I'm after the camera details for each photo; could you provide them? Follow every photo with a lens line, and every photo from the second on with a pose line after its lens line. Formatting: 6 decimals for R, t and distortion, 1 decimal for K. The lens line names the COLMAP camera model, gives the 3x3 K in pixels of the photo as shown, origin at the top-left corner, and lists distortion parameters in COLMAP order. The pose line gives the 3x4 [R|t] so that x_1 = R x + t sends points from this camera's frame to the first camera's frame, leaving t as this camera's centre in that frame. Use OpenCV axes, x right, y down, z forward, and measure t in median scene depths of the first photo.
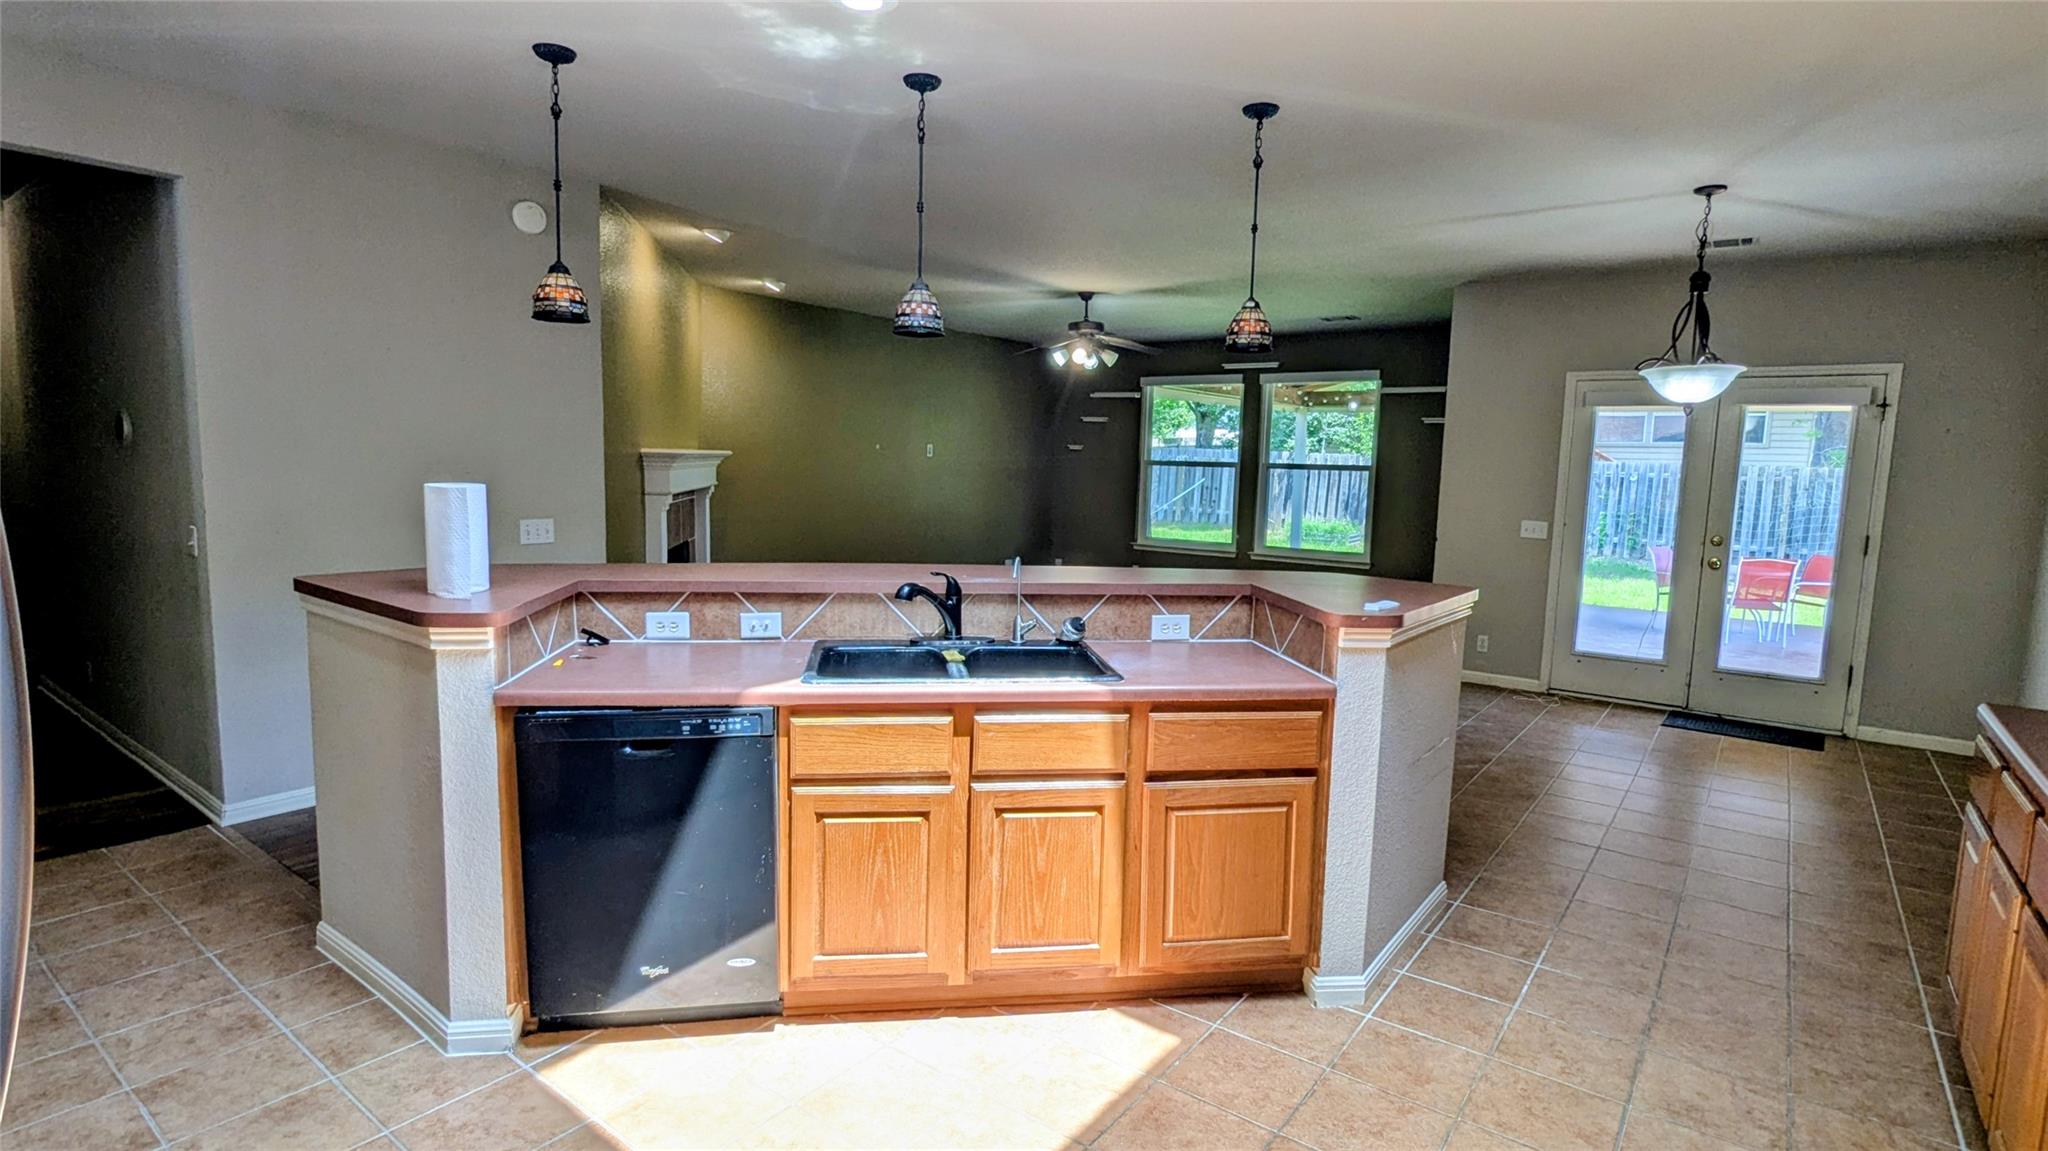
lens RADIAL K [[1008.9, 0, 1020.6], [0, 1008.9, 573.5], [0, 0, 1]] dist [0.000611, 0.000672]
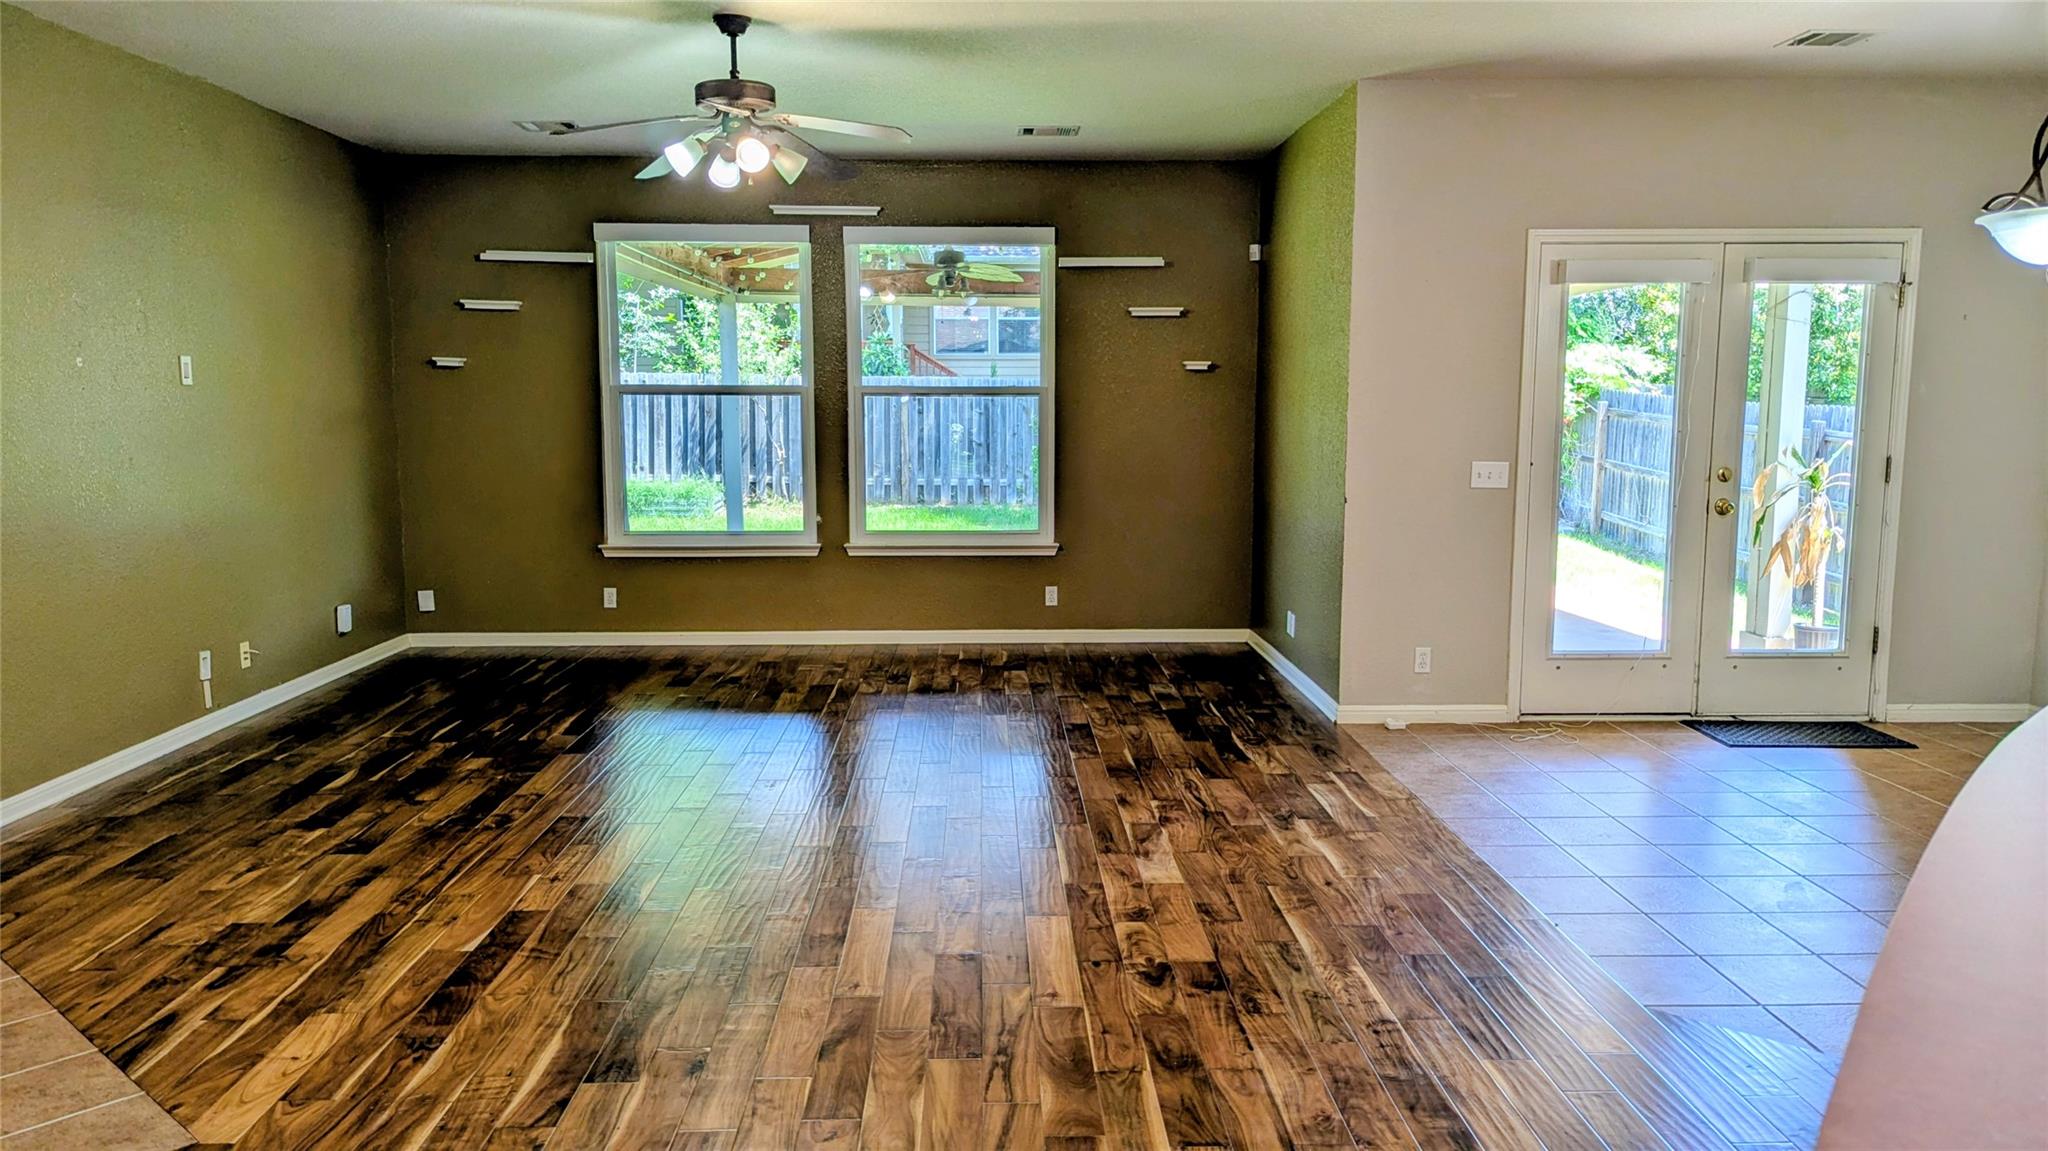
lens RADIAL K [[1470.3, 0, 1020.0], [0, 1470.3, 568.7], [0, 0, 1]] dist [0.062929, -0.056886]
pose [[0.779582, -0.098101, 0.618570, -0.314664], [0.090935, 0.994920, 0.043182, -0.051235], [-0.619664, 0.022585, 0.784542, 0.441626]]
